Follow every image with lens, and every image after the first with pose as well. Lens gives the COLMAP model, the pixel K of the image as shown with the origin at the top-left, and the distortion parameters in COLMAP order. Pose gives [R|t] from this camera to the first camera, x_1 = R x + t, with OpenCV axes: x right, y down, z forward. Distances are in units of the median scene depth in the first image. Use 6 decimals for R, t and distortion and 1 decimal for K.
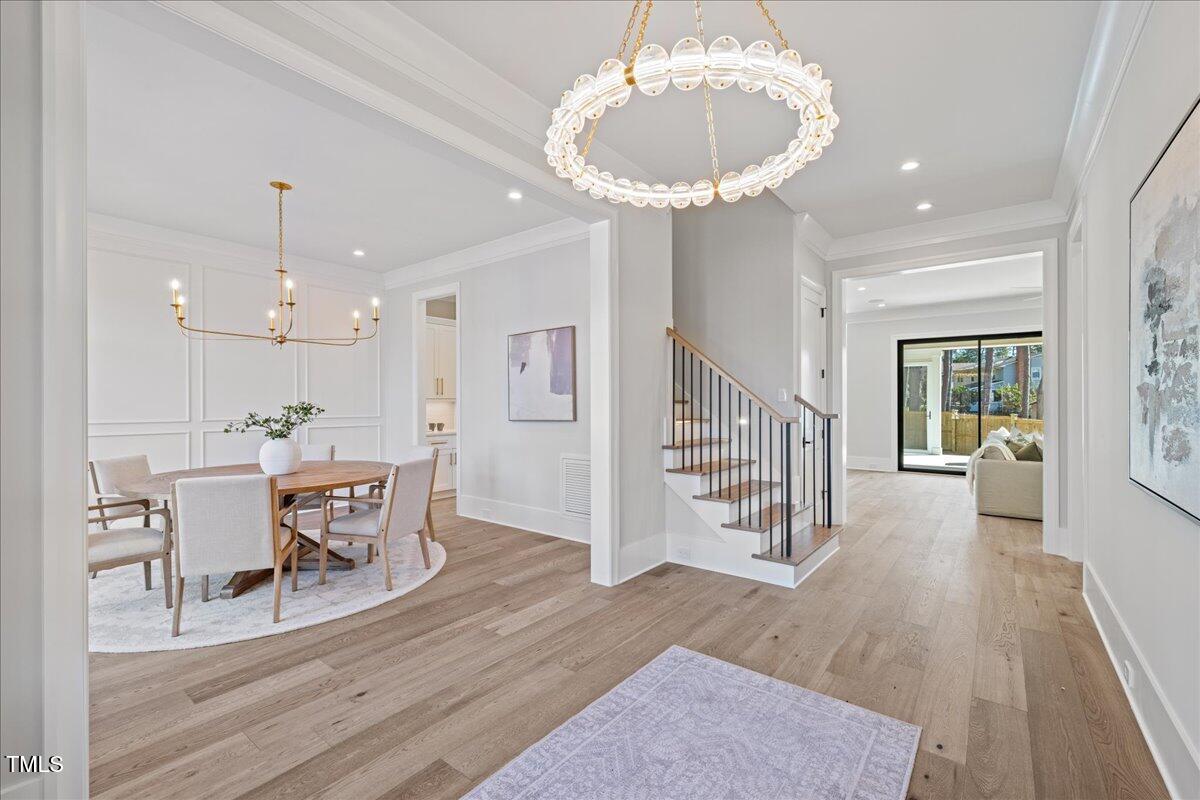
lens RADIAL K [[508.2, 0, 596.1], [0, 508.2, 399.4], [0, 0, 1]] dist [-0.001645, -0.000229]
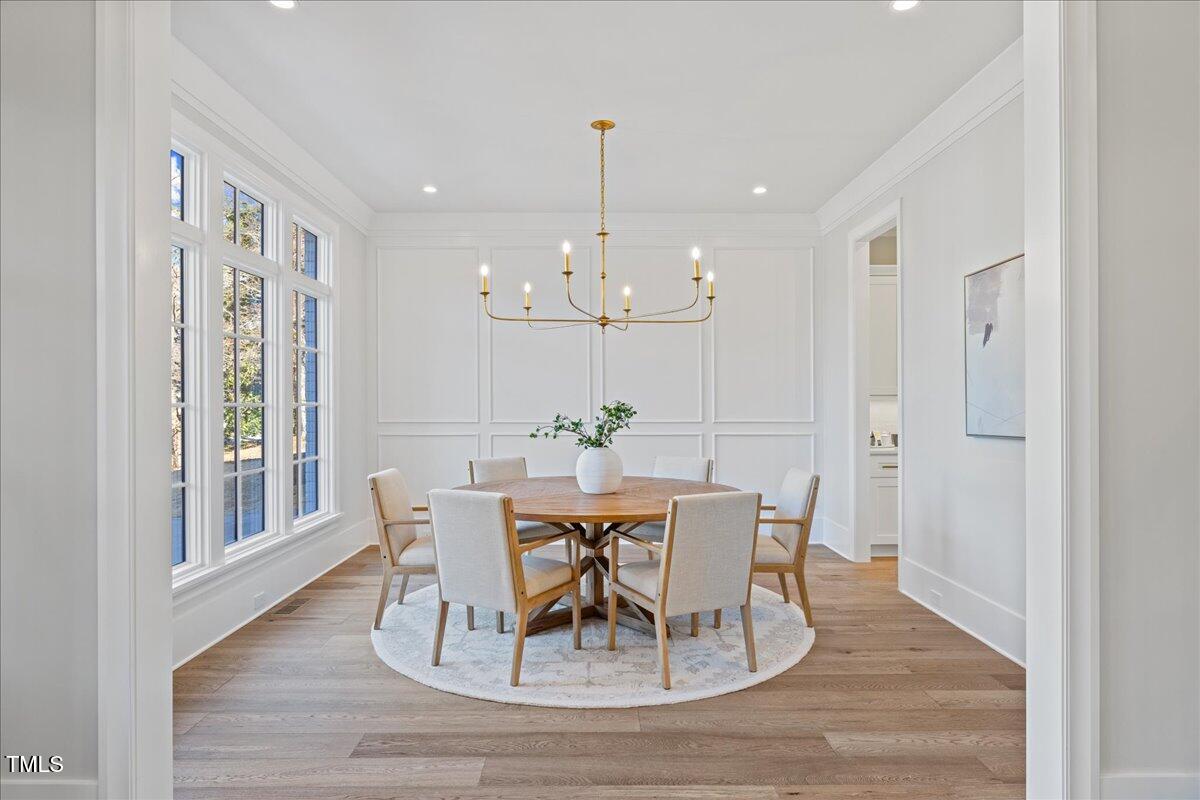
lens RADIAL K [[682.4, 0, 600.0], [0, 682.4, 400.0], [0, 0, 1]] dist [-0.002880, 0.001467]
pose [[0.624698, -0.001842, -0.780864, 0.205117], [0.005779, 0.999981, 0.002264, 0.000937], [0.780845, -0.005927, 0.624697, 0.347519]]
